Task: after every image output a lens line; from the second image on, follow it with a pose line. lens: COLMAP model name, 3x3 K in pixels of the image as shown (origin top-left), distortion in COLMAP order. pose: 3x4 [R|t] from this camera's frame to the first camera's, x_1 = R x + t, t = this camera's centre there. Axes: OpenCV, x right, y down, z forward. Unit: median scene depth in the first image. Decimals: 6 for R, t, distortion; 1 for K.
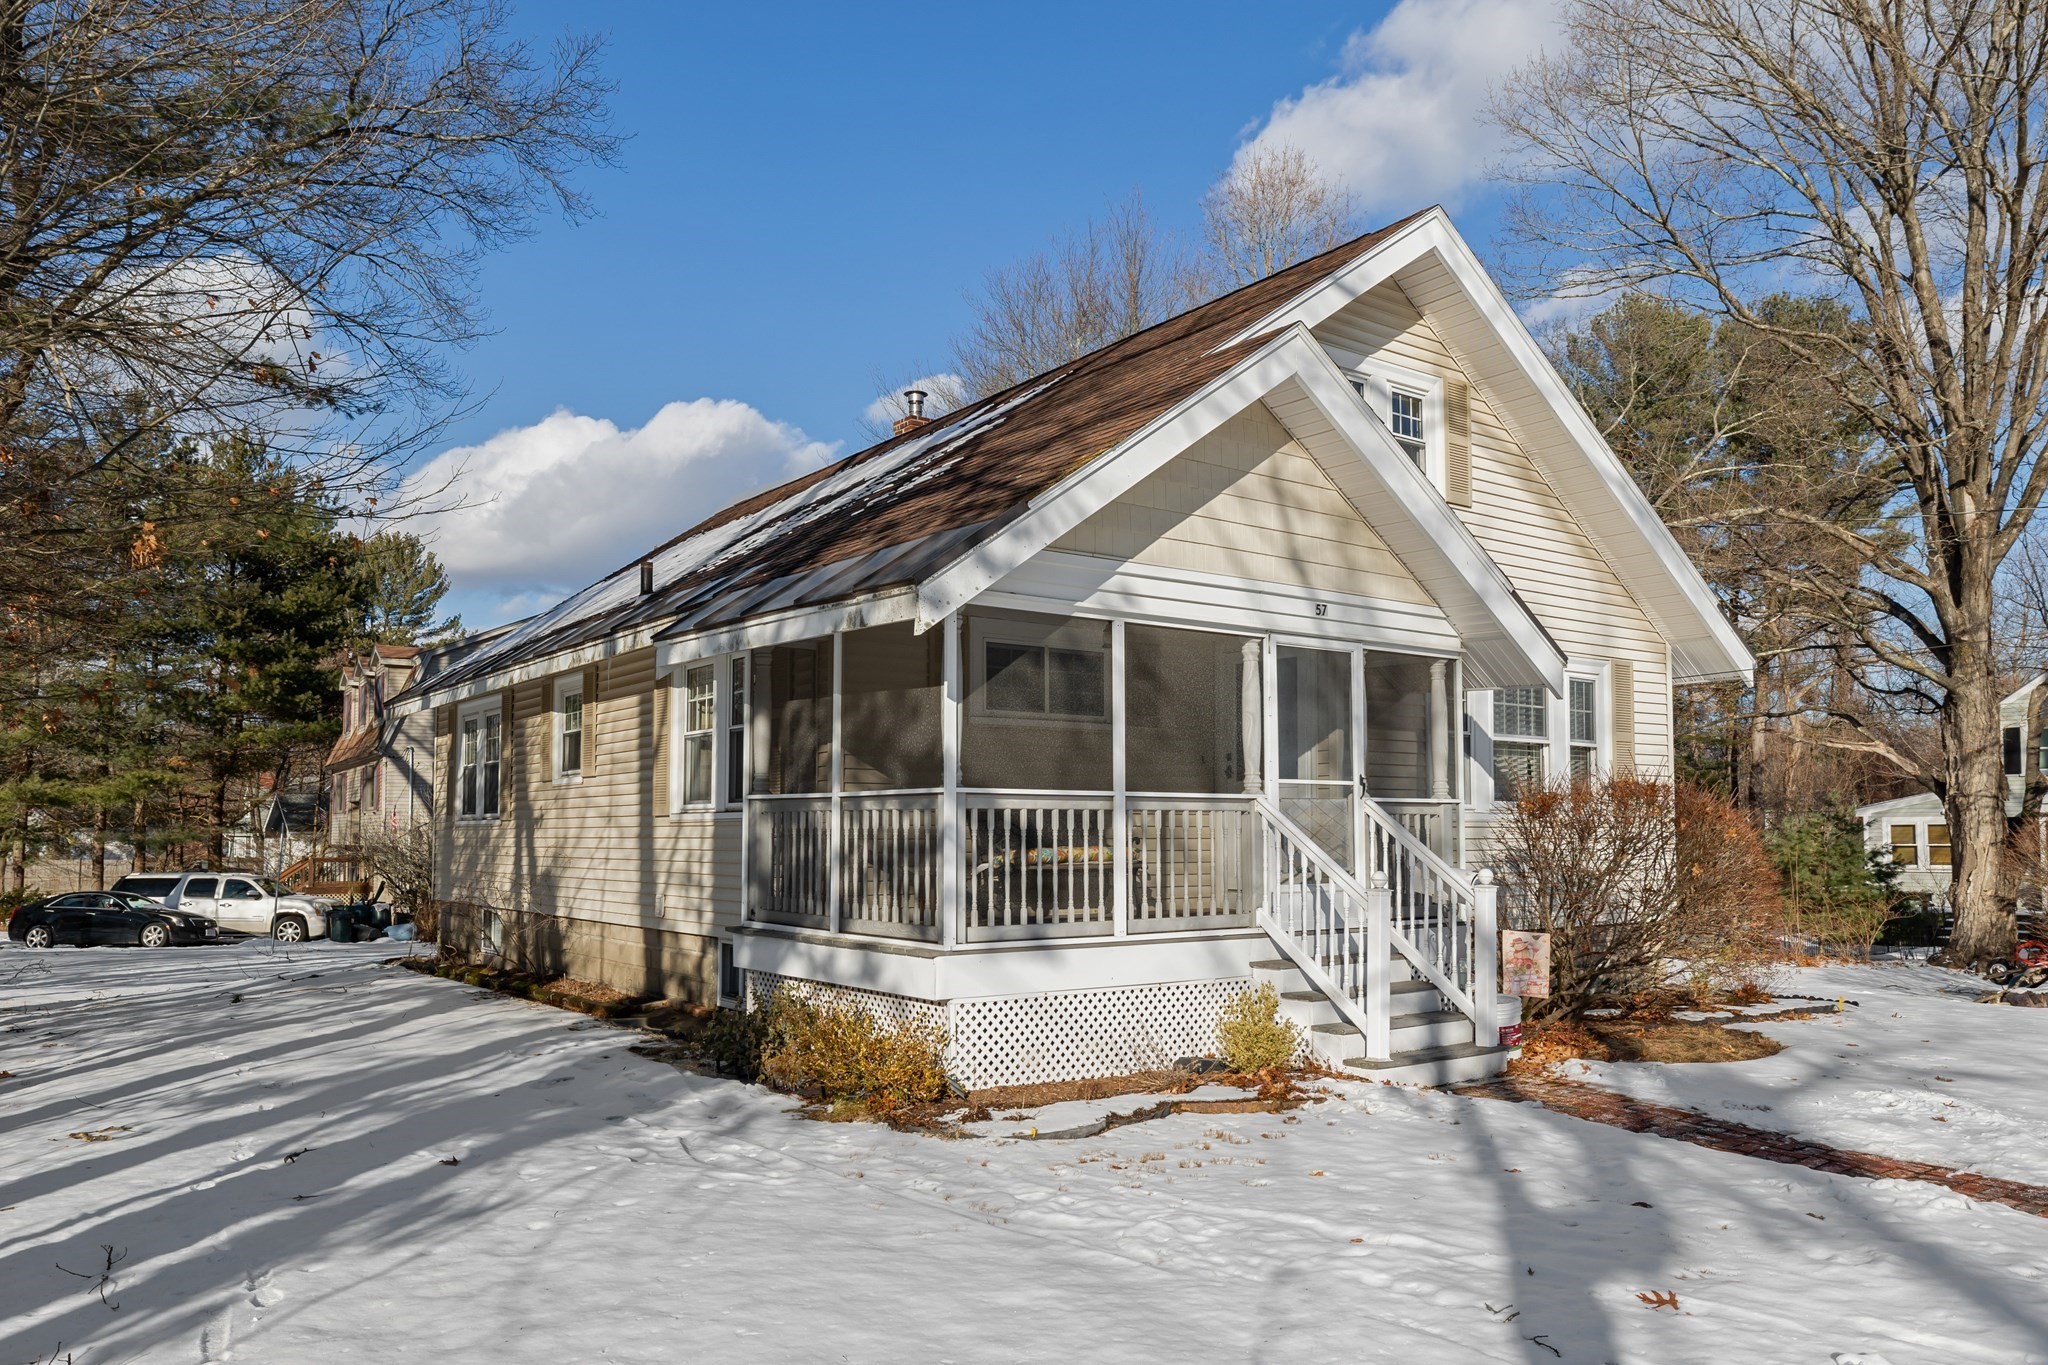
lens RADIAL K [[1418.7, 0, 1013.3], [0, 1418.7, 778.8], [0, 0, 1]] dist [-0.000223, 0.001256]
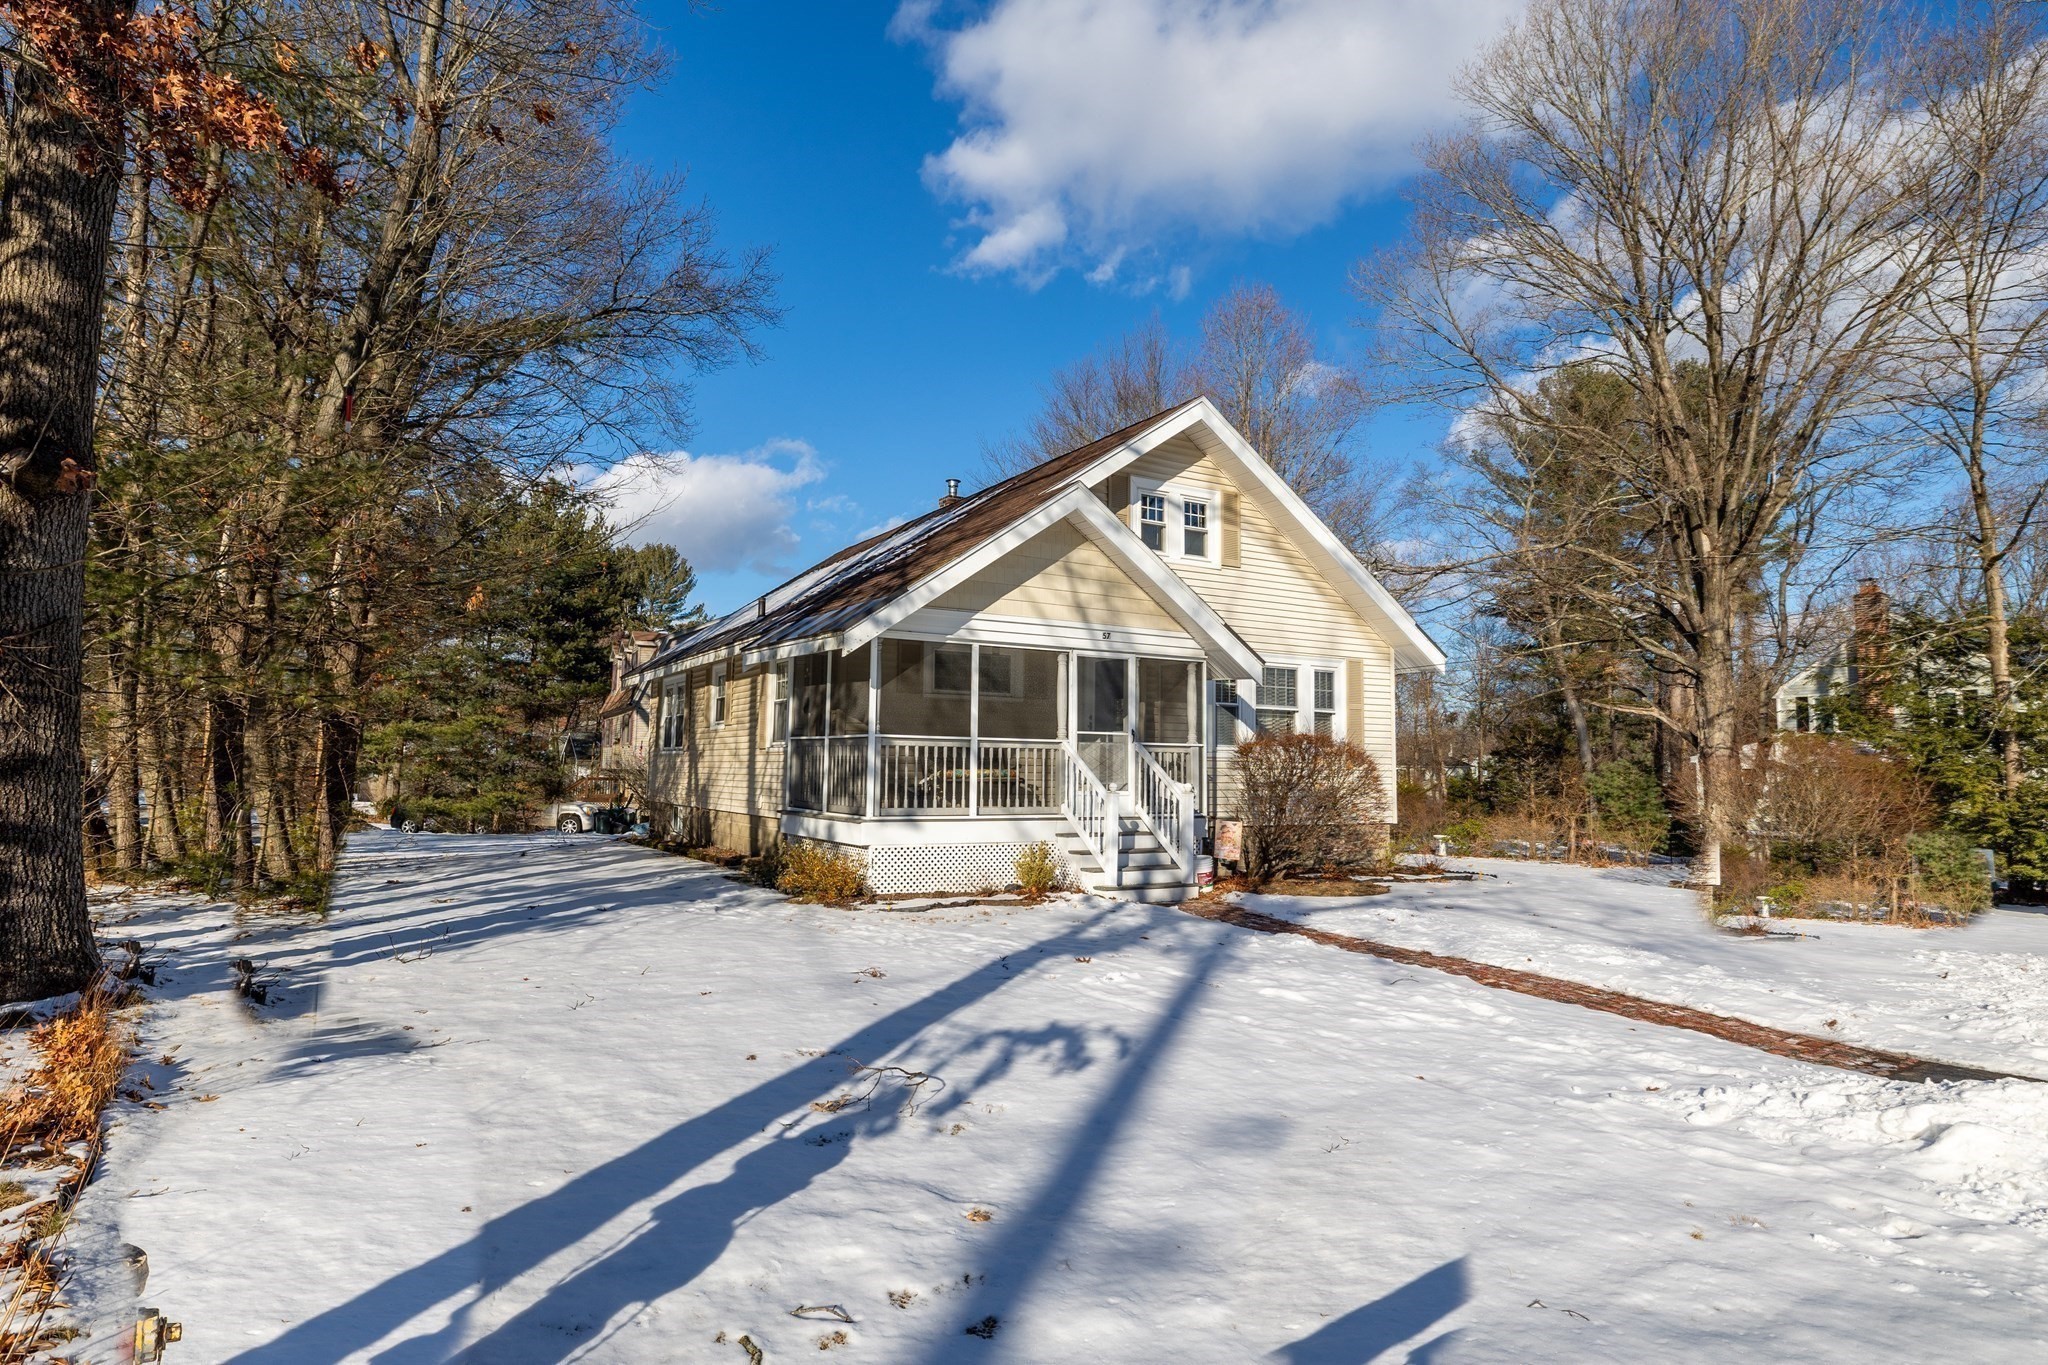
lens RADIAL K [[1102.6, 0, 1024.0], [0, 1102.6, 682.5], [0, 0, 1]] dist [-0.002863, -0.000348]
pose [[0.995631, 0.006321, -0.093161, 0.186754], [-0.010039, 0.999169, -0.039497, -0.004281], [0.092834, 0.040260, 0.994867, -0.287023]]
